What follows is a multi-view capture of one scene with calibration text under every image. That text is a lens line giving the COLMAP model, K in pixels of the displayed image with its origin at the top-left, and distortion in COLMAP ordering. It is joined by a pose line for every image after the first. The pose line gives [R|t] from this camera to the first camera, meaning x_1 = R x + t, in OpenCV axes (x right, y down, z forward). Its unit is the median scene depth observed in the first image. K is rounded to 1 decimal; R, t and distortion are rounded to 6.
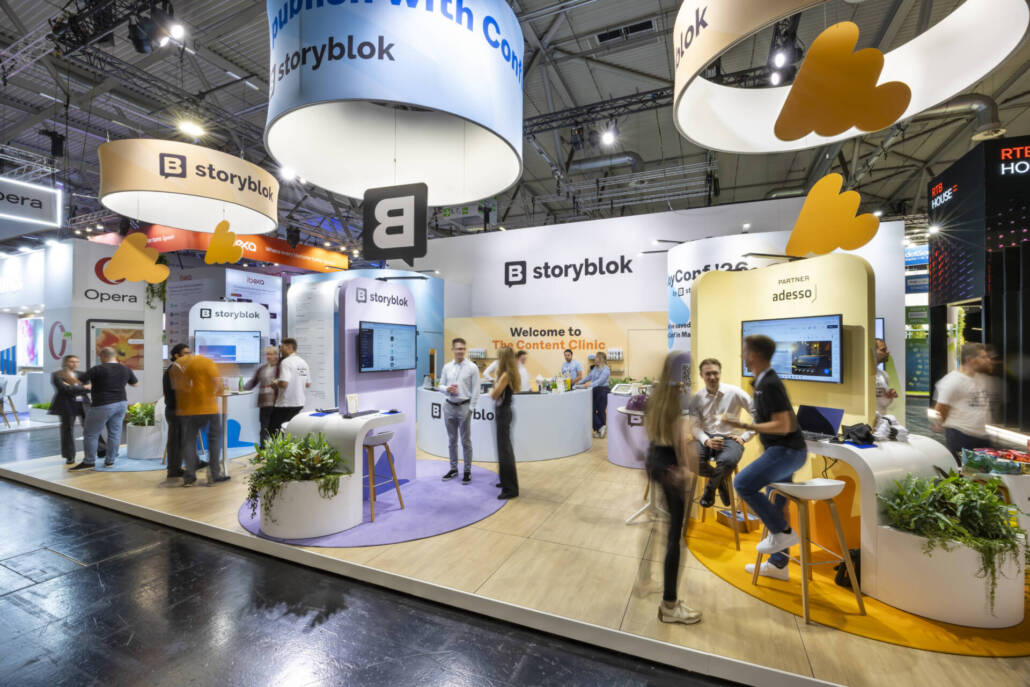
lens RADIAL K [[446.6, 0, 511.5], [0, 446.6, 346.6], [0, 0, 1]] dist [-0.002978, -0.000111]
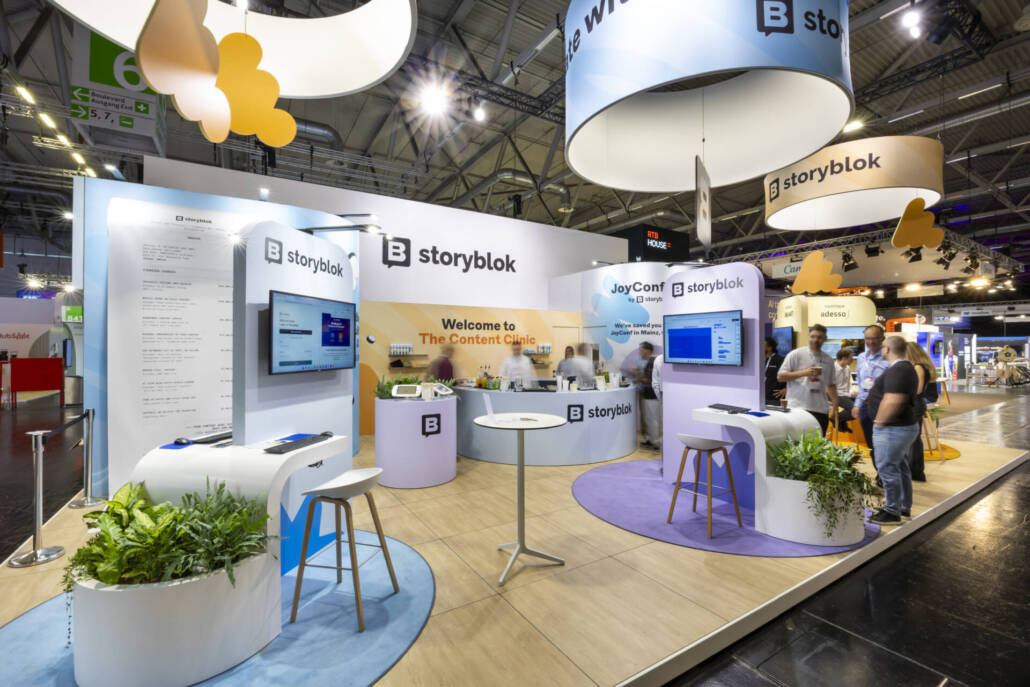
lens RADIAL K [[446.6, 0, 511.5], [0, 446.6, 346.6], [0, 0, 1]] dist [-0.002978, -0.000111]
pose [[0.559721, -0.000801, 0.828681, -0.667575], [-0.005830, 0.999971, 0.004905, 0.006449], [-0.828661, -0.007577, 0.559700, 0.440494]]
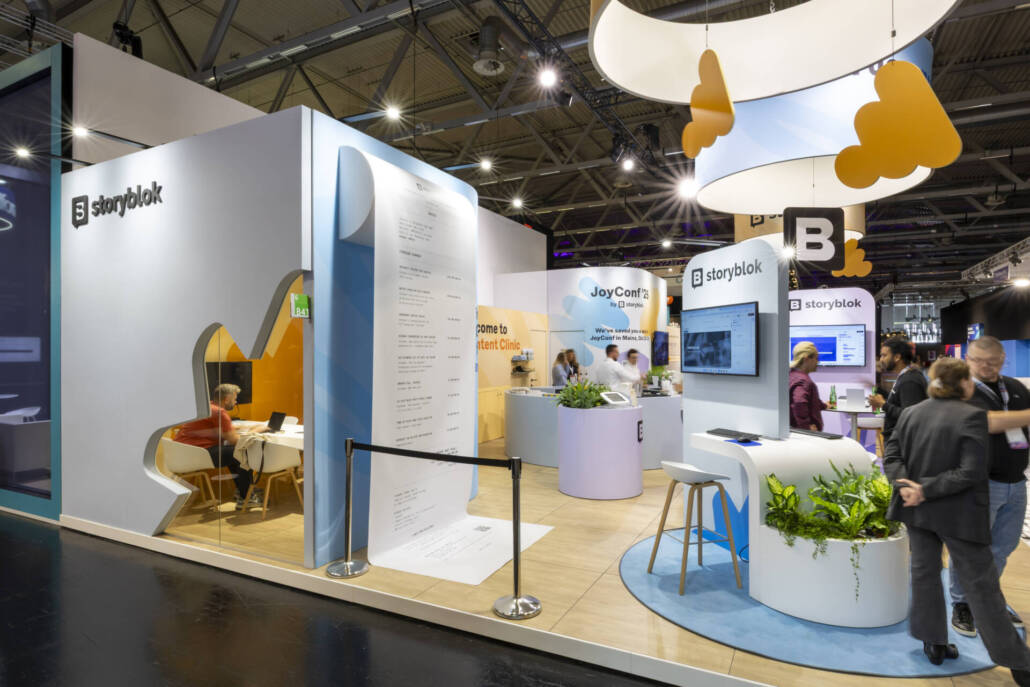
lens RADIAL K [[575.8, 0, 513.6], [0, 575.8, 358.1], [0, 0, 1]] dist [-0.020597, -0.000543]
pose [[0.054542, -0.010600, 0.998455, -0.952405], [-0.005002, 0.999928, 0.010889, 0.009973], [-0.998499, -0.005588, 0.054485, 0.912919]]
